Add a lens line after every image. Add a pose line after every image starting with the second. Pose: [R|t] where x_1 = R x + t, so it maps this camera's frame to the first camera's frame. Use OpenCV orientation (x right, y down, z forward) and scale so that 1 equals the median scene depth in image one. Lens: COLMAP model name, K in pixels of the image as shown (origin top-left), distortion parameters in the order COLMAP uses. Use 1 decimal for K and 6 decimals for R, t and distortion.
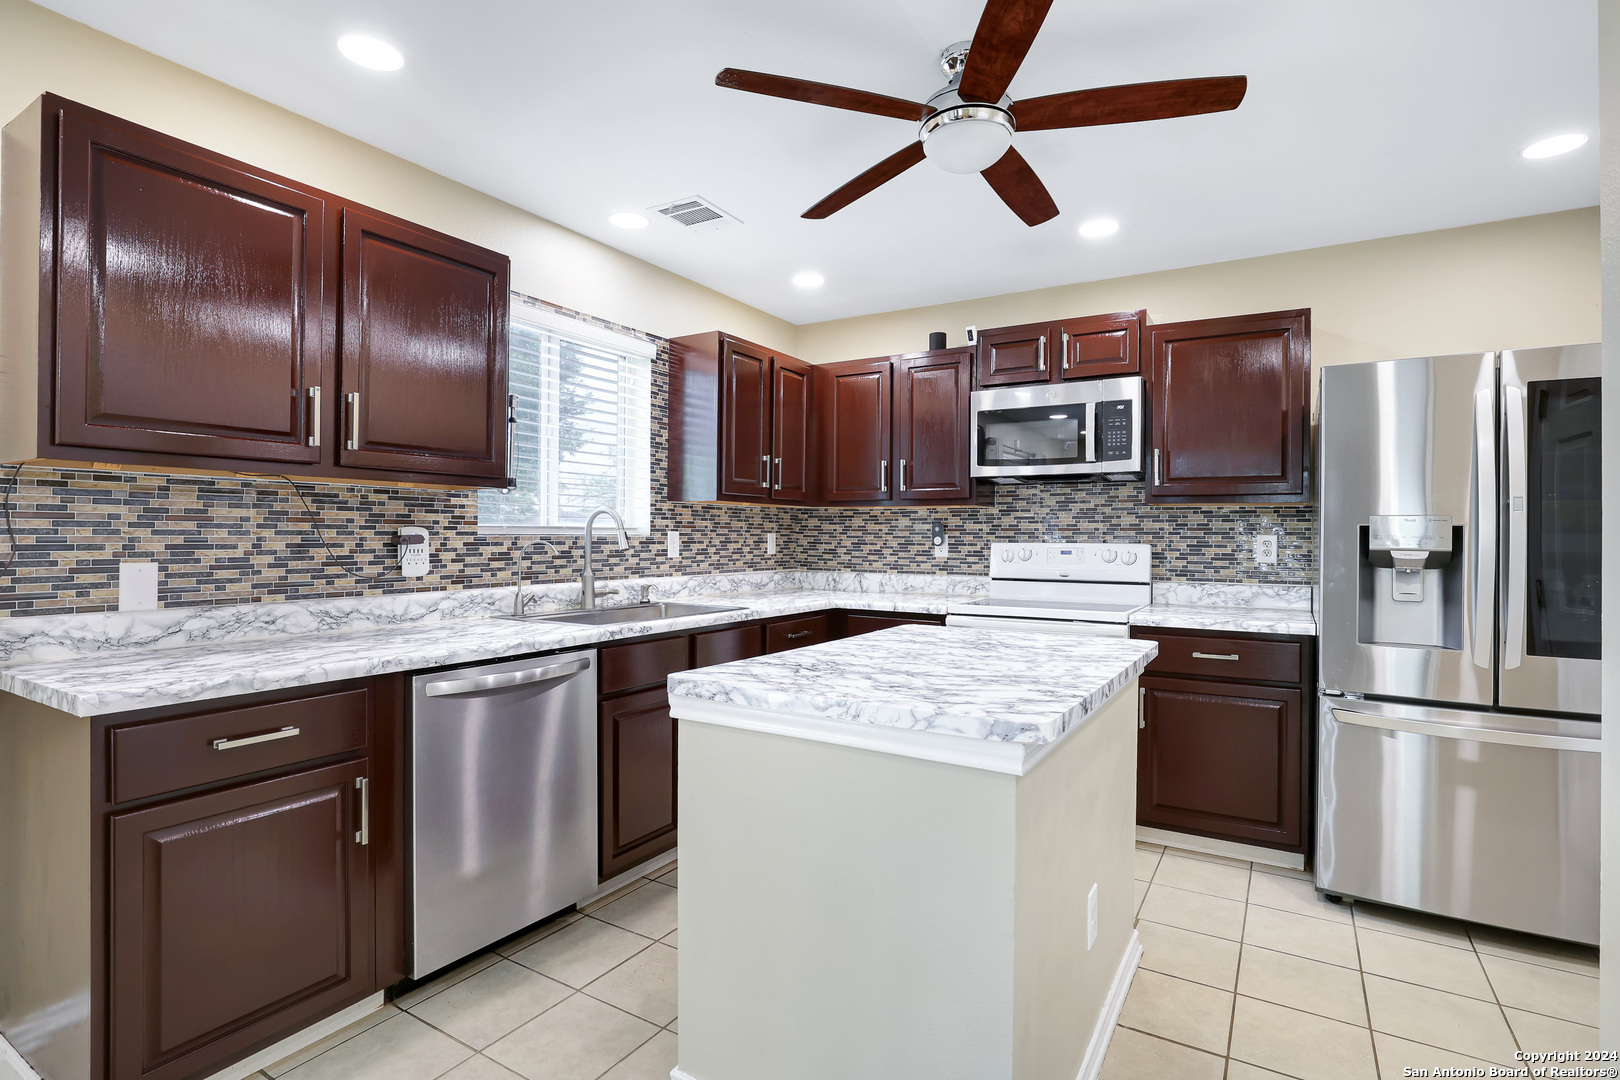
lens RADIAL K [[802.4, 0, 825.4], [0, 802.4, 527.6], [0, 0, 1]] dist [-0.001940, -0.000825]
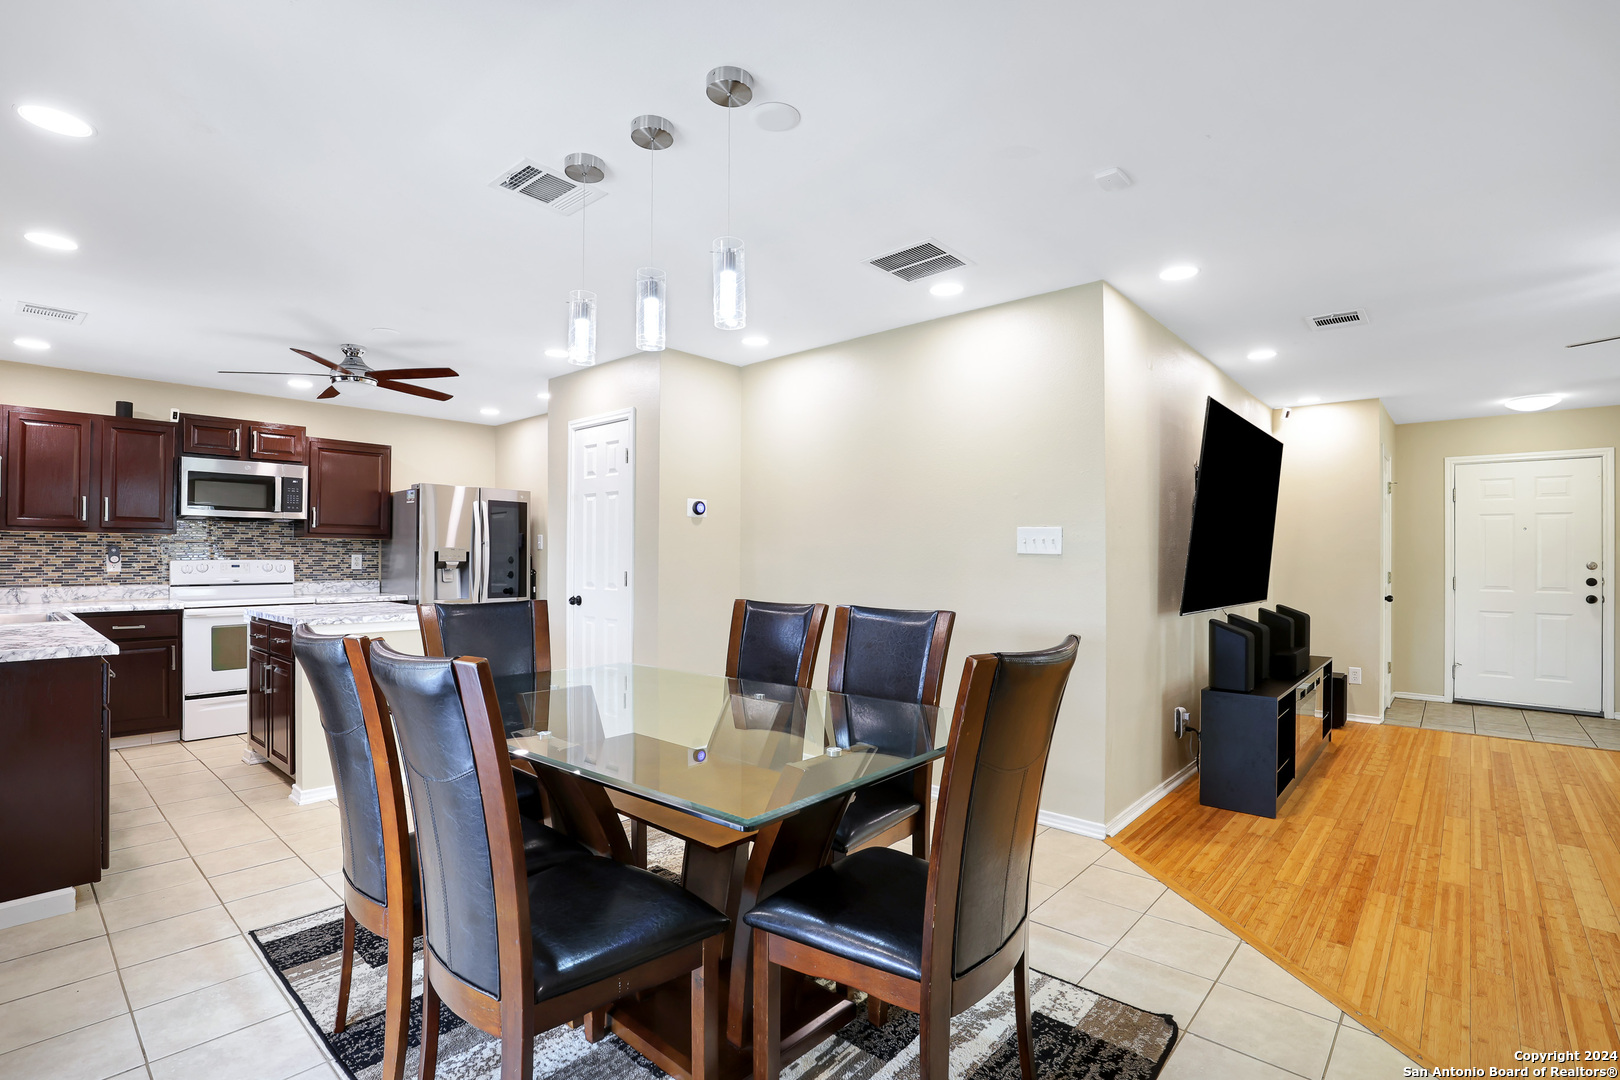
lens RADIAL K [[746.6, 0, 813.1], [0, 746.6, 557.0], [0, 0, 1]] dist [-0.024207, 0.002061]
pose [[0.190675, -0.004724, 0.981642, -0.944623], [-0.012621, 0.999894, 0.007263, -0.011501], [-0.981572, -0.013774, 0.190595, -0.393763]]
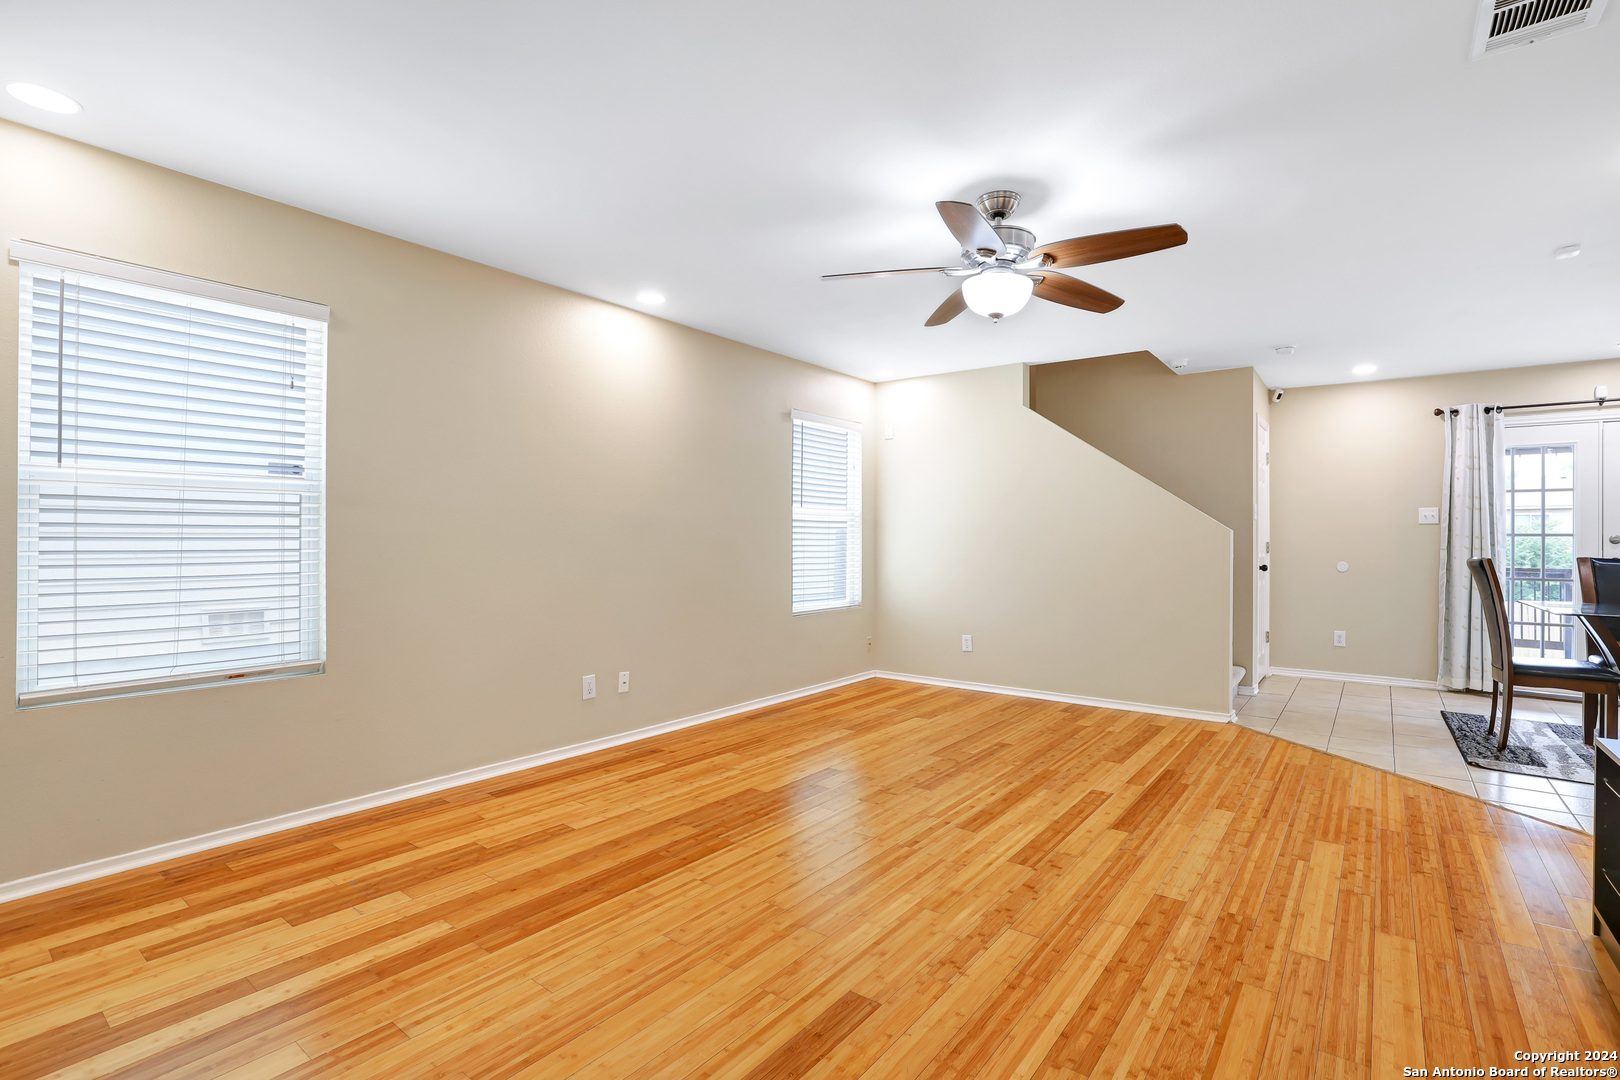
lens RADIAL K [[746.6, 0, 821.0], [0, 746.6, 529.4], [0, 0, 1]] dist [-0.024207, 0.002061]
pose [[-0.111216, -0.024785, -0.993487, 0.754851], [0.002221, 0.999680, -0.025188, 0.017586], [0.993794, -0.005008, -0.111125, -1.347420]]
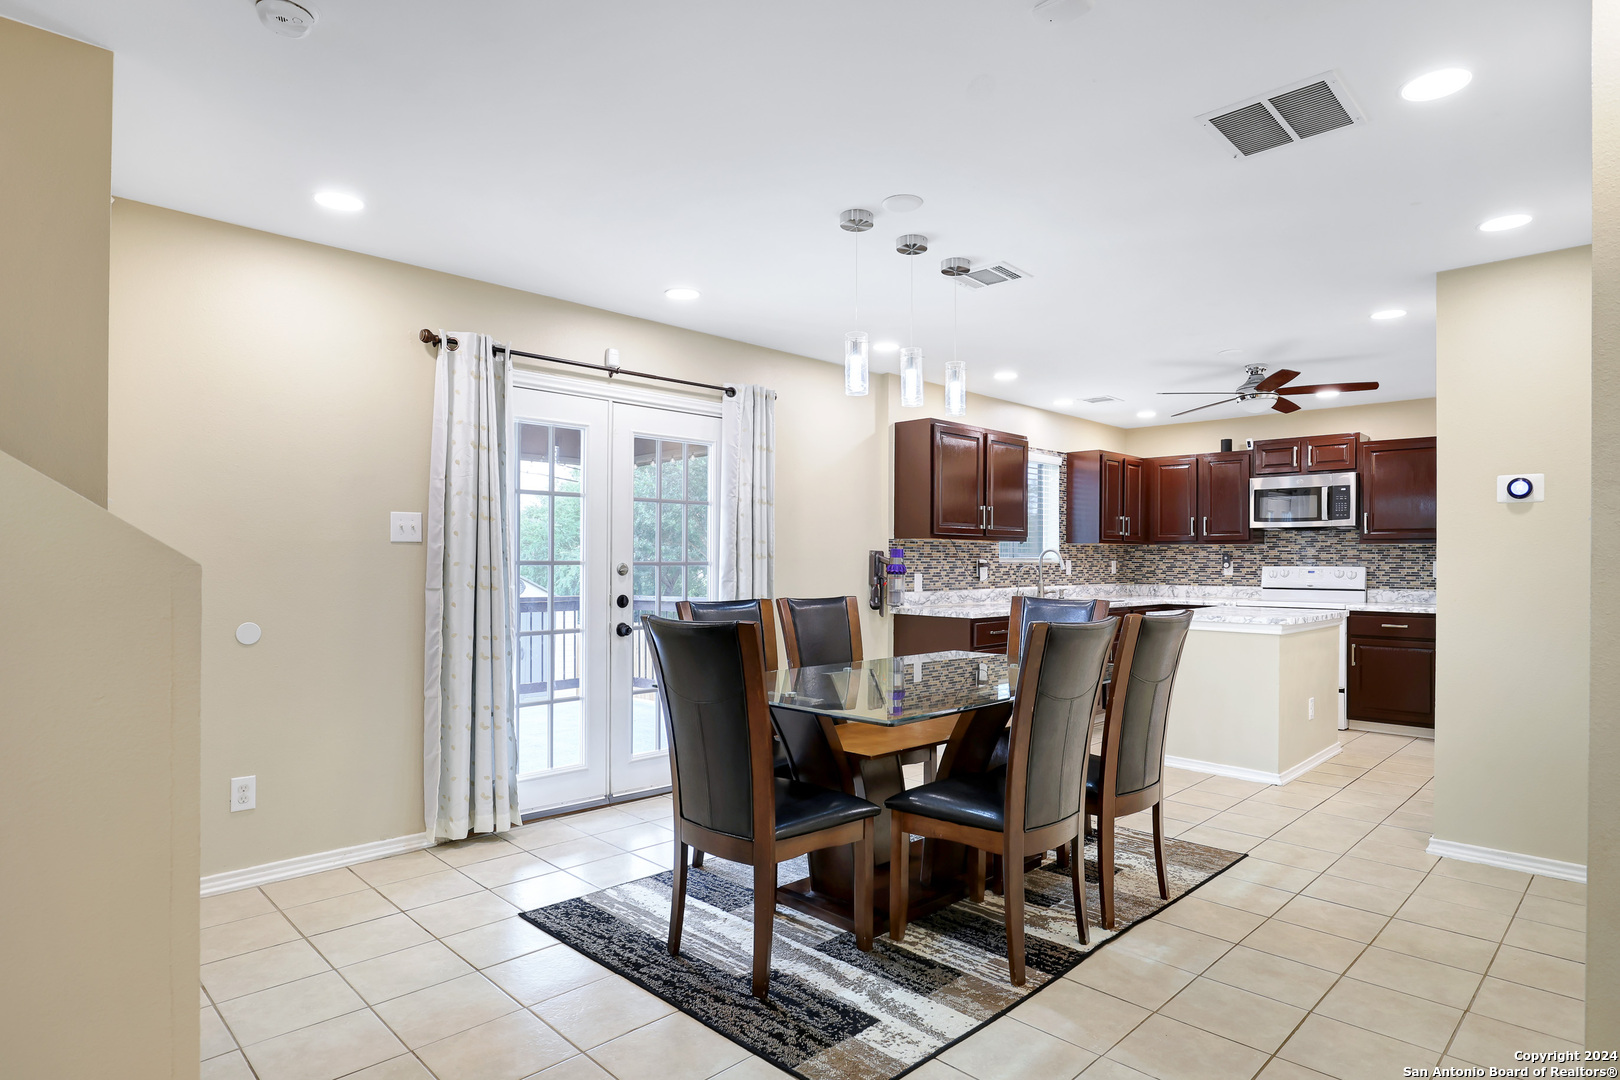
lens RADIAL K [[879.1, 0, 824.3], [0, 879.1, 561.1], [0, 0, 1]] dist [-0.005465, -0.000577]
pose [[0.970370, -0.003234, -0.241602, -0.259018], [0.005738, 0.999937, 0.009658, -0.016112], [0.241556, -0.010758, 0.970327, -1.086831]]
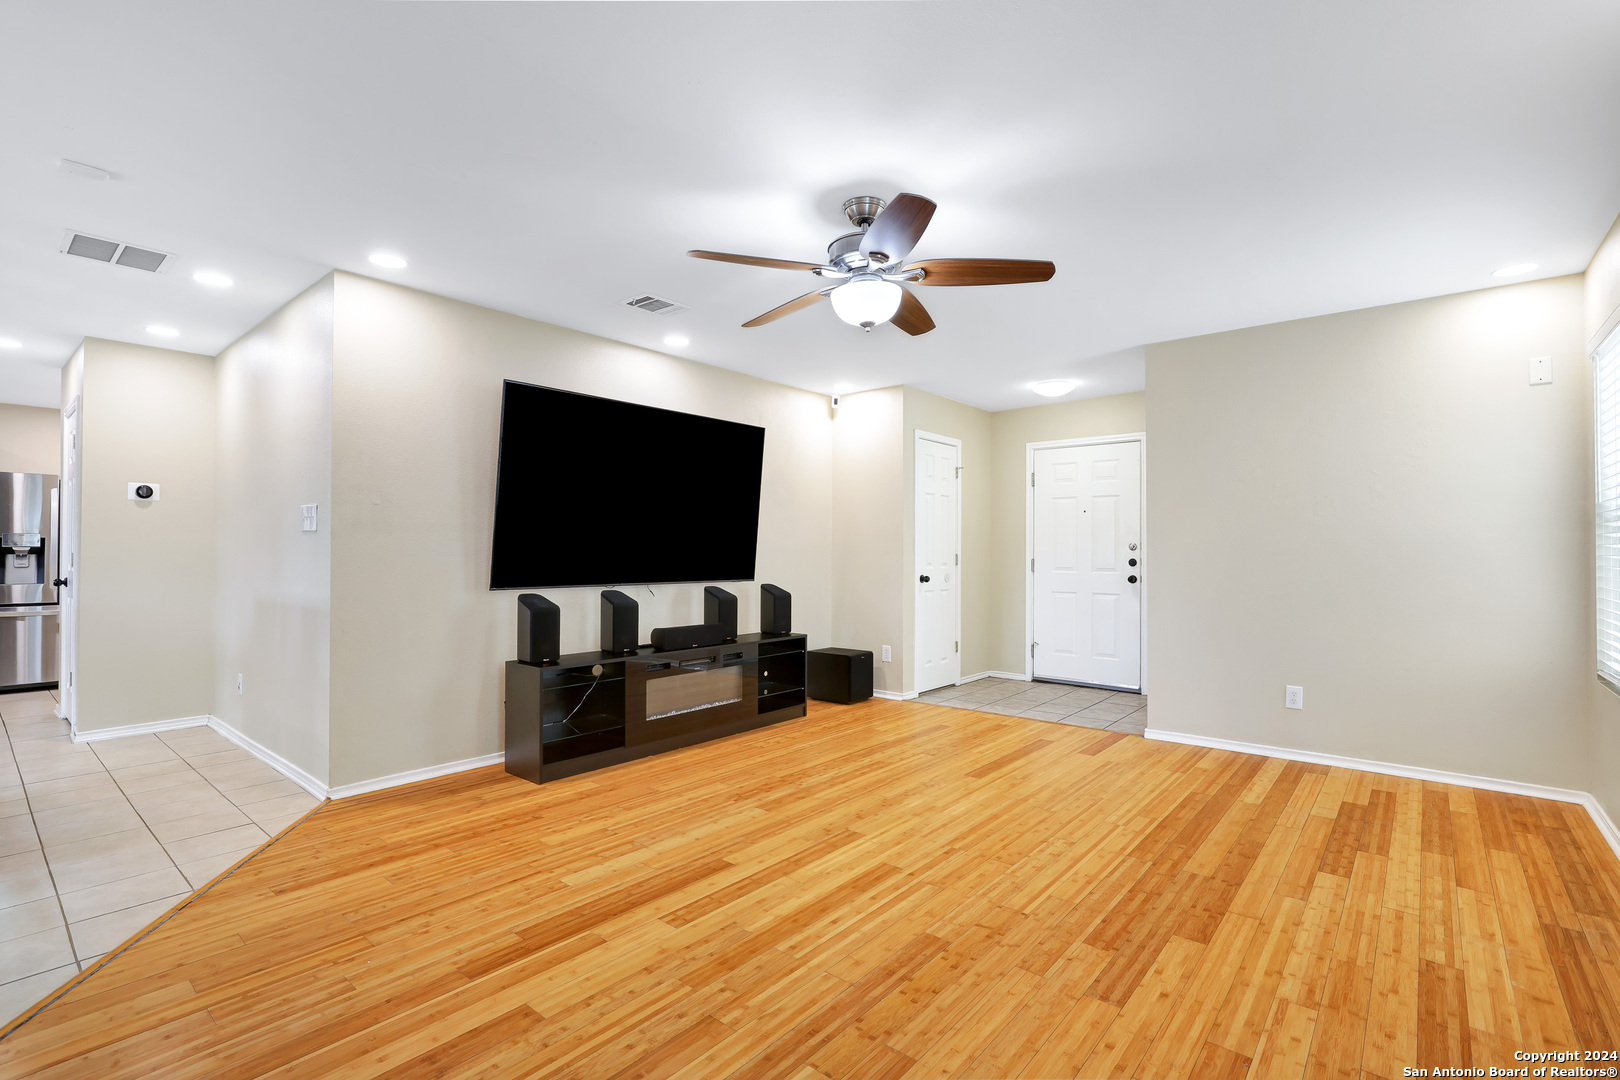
lens RADIAL K [[746.6, 0, 818.5], [0, 746.6, 537.5], [0, 0, 1]] dist [-0.024207, 0.002061]
pose [[0.154623, 0.012454, 0.987895, -0.822856], [-0.009035, 0.999897, -0.011192, 0.002548], [-0.987932, -0.007195, 0.154720, -1.321884]]
